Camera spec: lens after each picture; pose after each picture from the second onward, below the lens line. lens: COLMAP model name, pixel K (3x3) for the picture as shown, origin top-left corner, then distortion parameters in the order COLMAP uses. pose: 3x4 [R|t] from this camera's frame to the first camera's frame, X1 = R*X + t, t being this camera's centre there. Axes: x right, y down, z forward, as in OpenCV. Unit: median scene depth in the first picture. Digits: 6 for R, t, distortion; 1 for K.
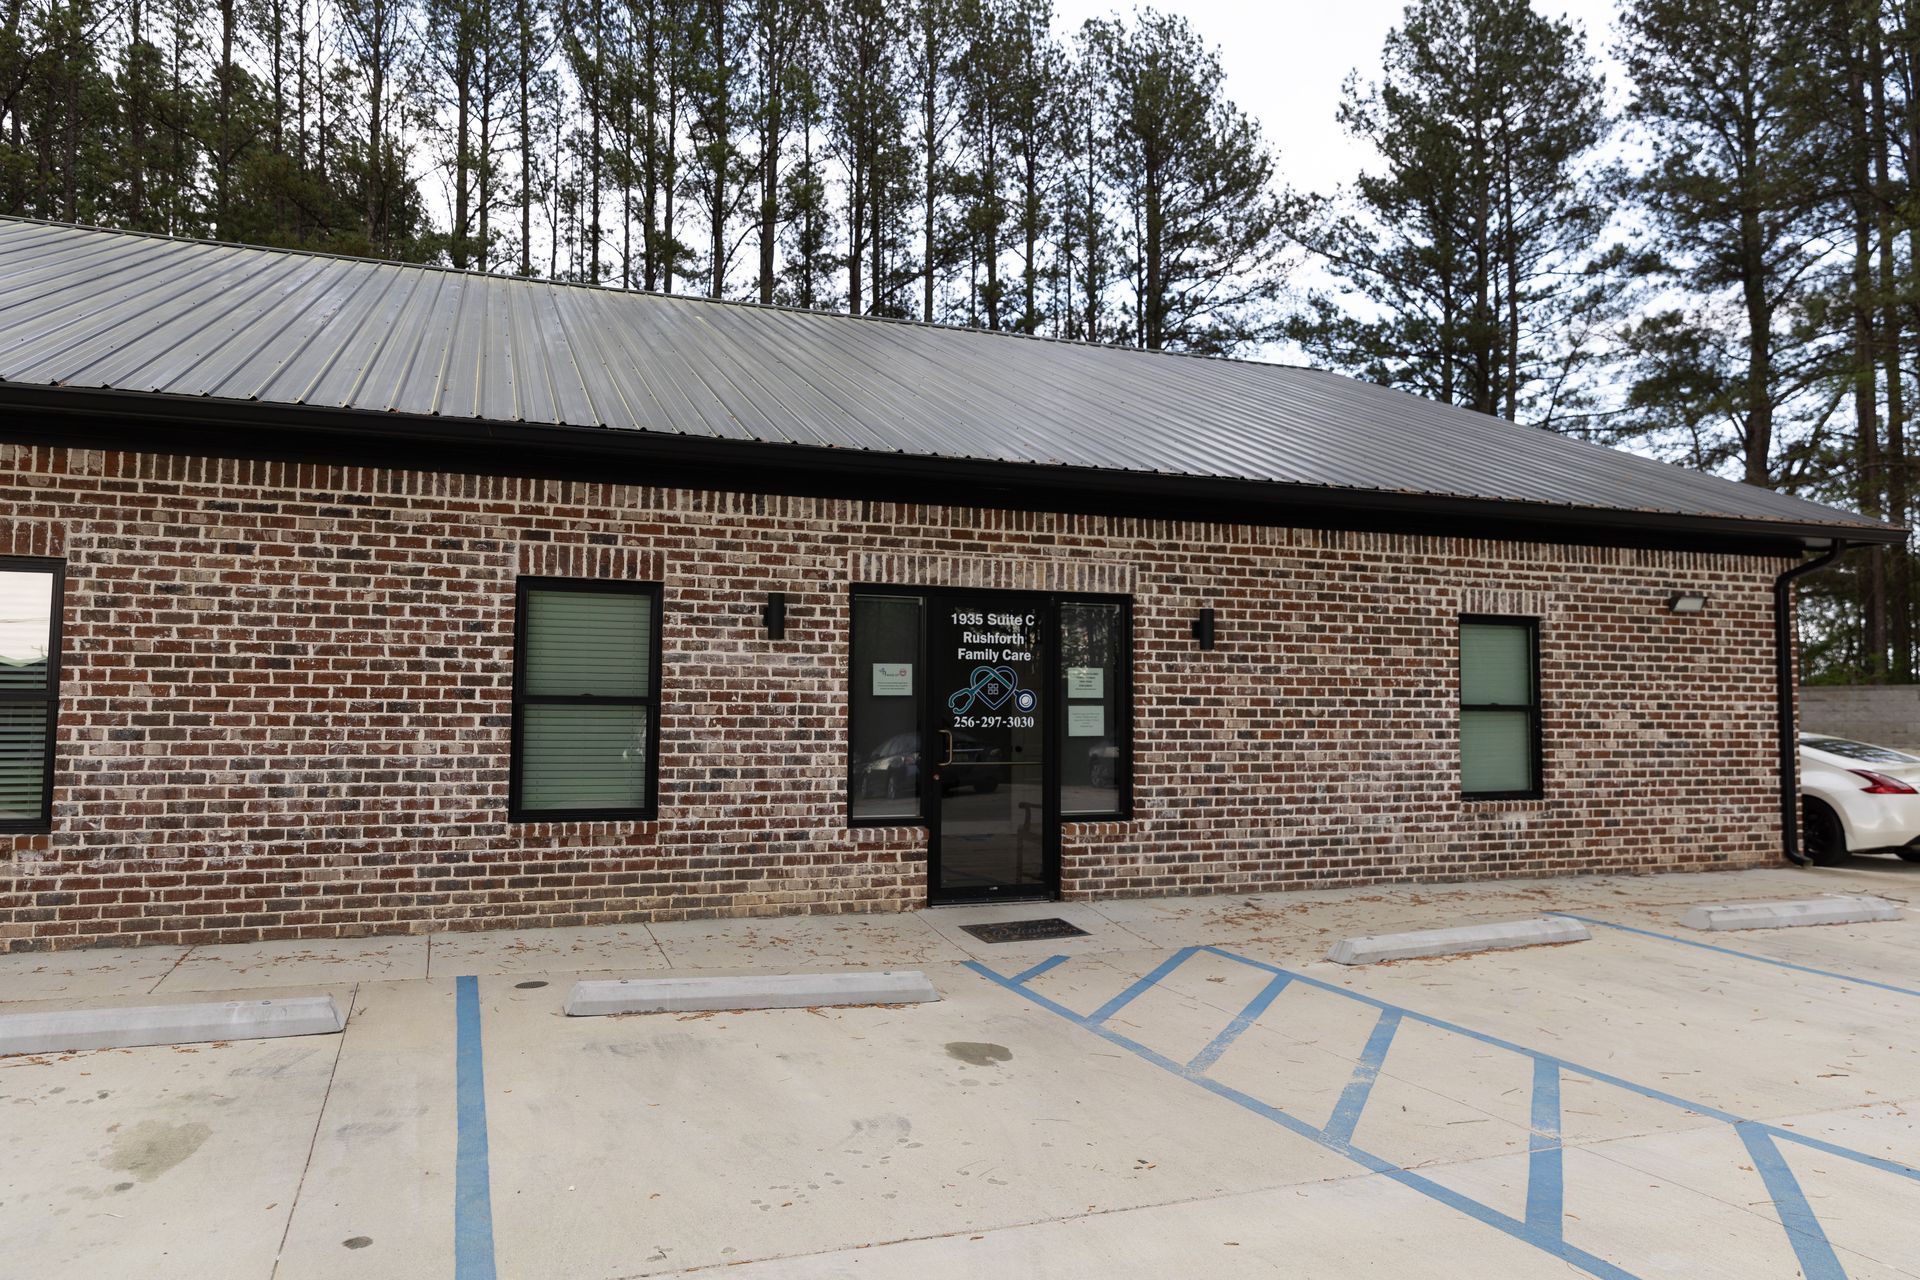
lens RADIAL K [[1337.0, 0, 960.0], [0, 1337.0, 640.0], [0, 0, 1]] dist [-0.018056, -0.000713]
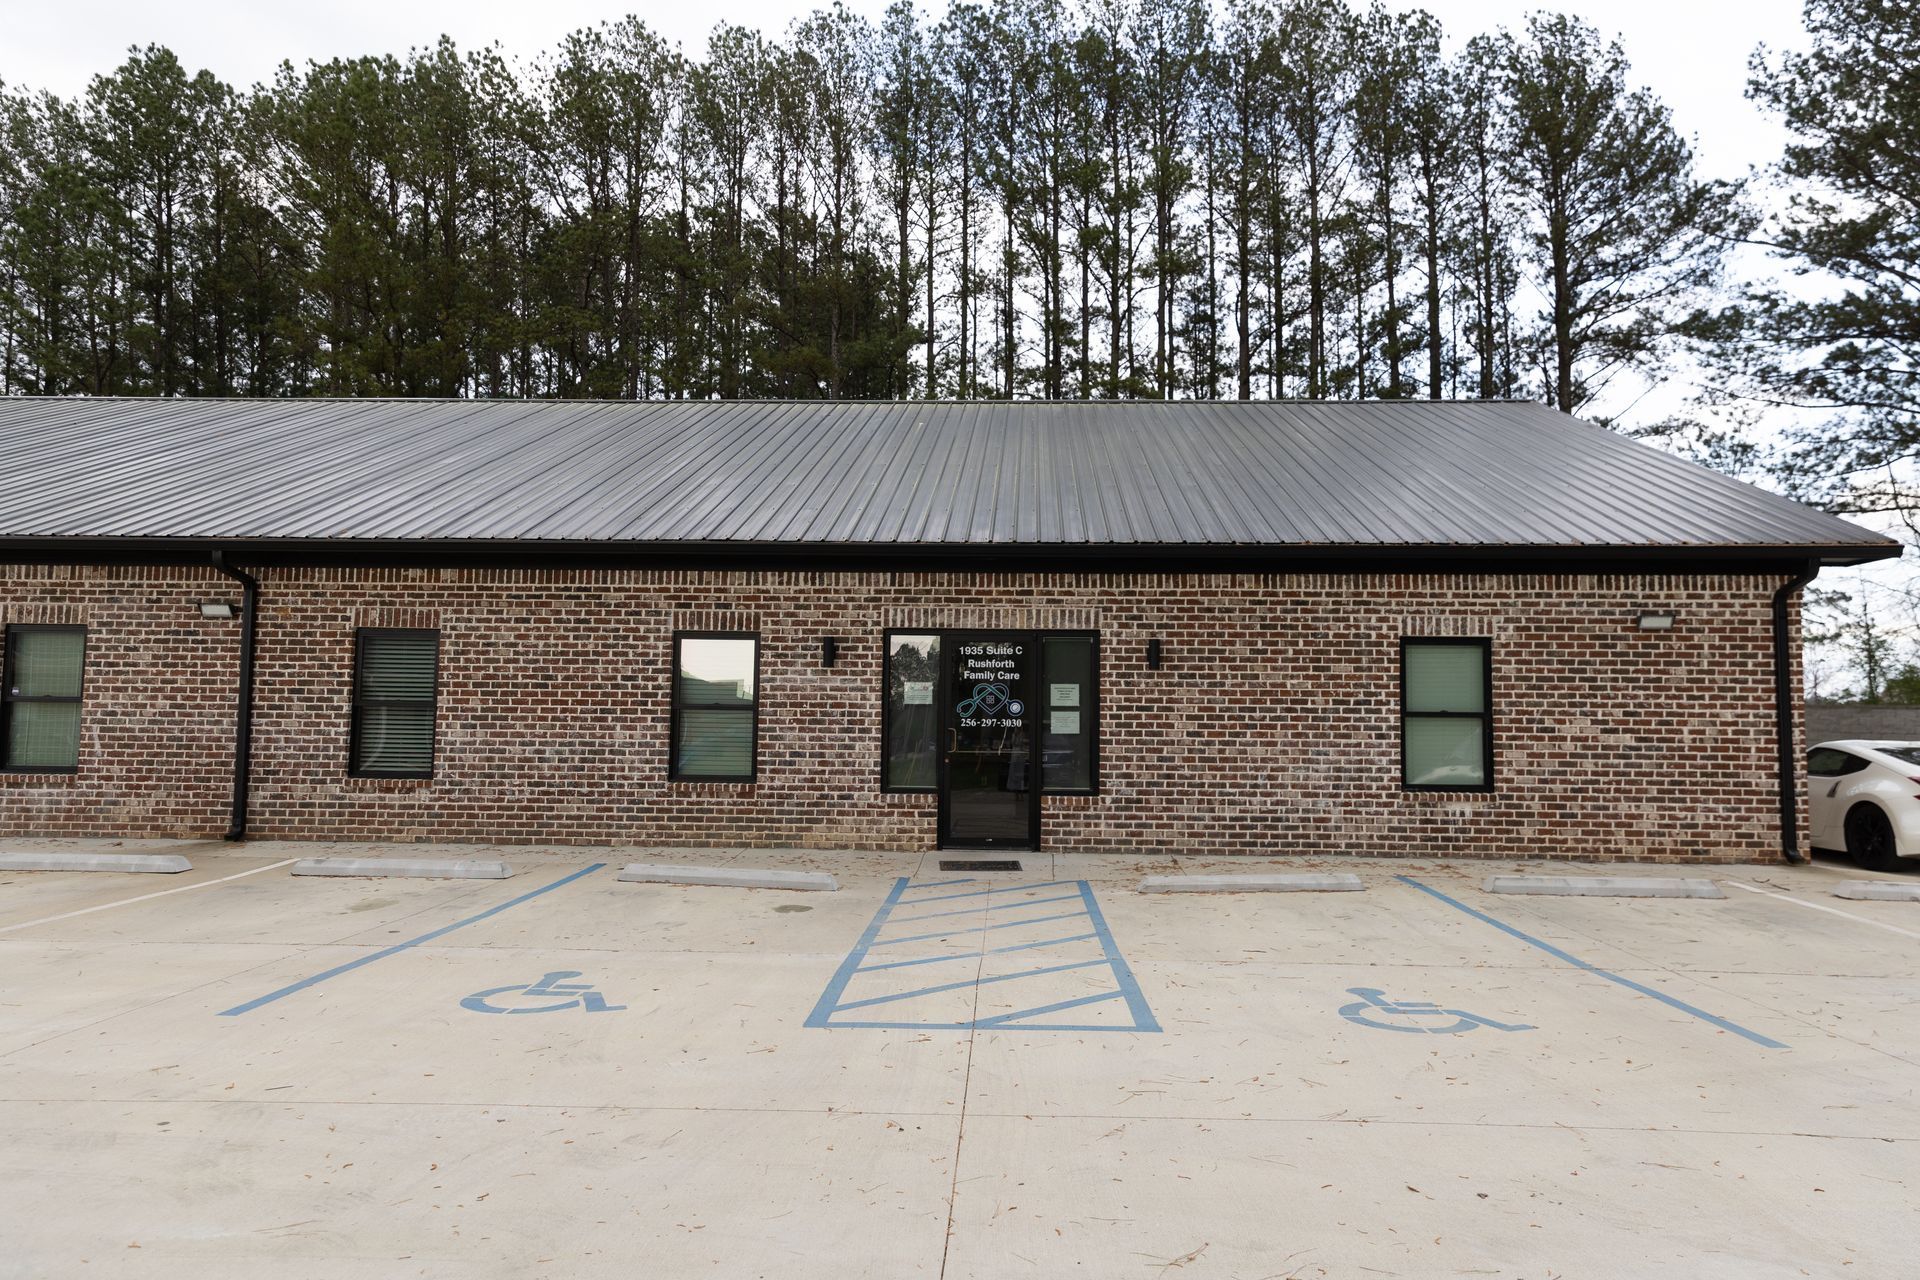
lens RADIAL K [[1337.0, 0, 960.0], [0, 1337.0, 640.0], [0, 0, 1]] dist [-0.018056, -0.000713]
pose [[0.916166, -0.021427, -0.400225, 0.546089], [0.016140, 0.999732, -0.016575, -0.003428], [0.400473, 0.008726, 0.916267, -0.302279]]
